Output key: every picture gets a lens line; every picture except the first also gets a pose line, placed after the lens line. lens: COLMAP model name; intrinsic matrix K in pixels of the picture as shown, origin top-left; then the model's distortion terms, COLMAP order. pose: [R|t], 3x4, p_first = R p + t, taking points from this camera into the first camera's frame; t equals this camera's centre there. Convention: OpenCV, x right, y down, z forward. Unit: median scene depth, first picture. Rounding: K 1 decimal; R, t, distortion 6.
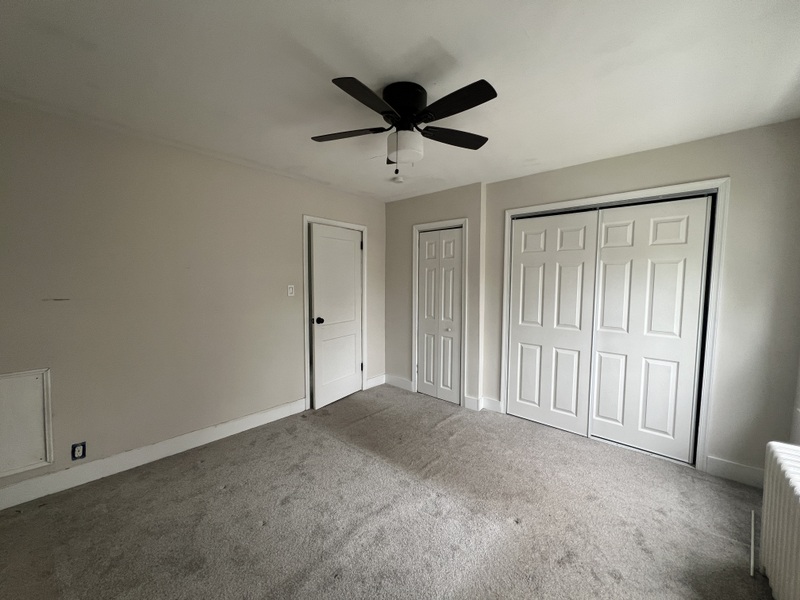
lens RADIAL K [[320.0, 0, 398.8], [0, 320.0, 300.3], [0, 0, 1]] dist [0.000022, 0.000169]
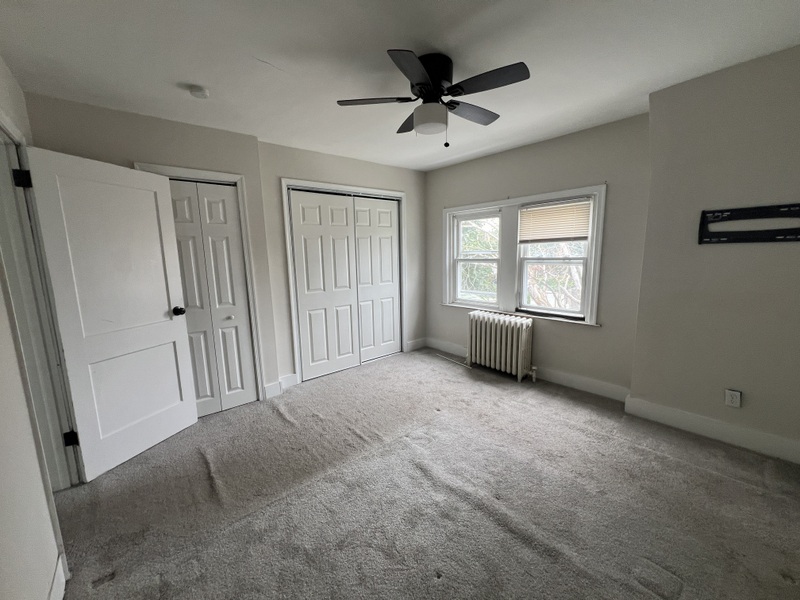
lens RADIAL K [[320.0, 0, 398.8], [0, 320.0, 300.3], [0, 0, 1]] dist [0.000022, 0.000169]
pose [[0.144835, -0.158337, 0.976705, -0.712315], [0.090364, 0.985105, 0.146298, -0.034607], [-0.985321, 0.067070, 0.156985, 0.623303]]
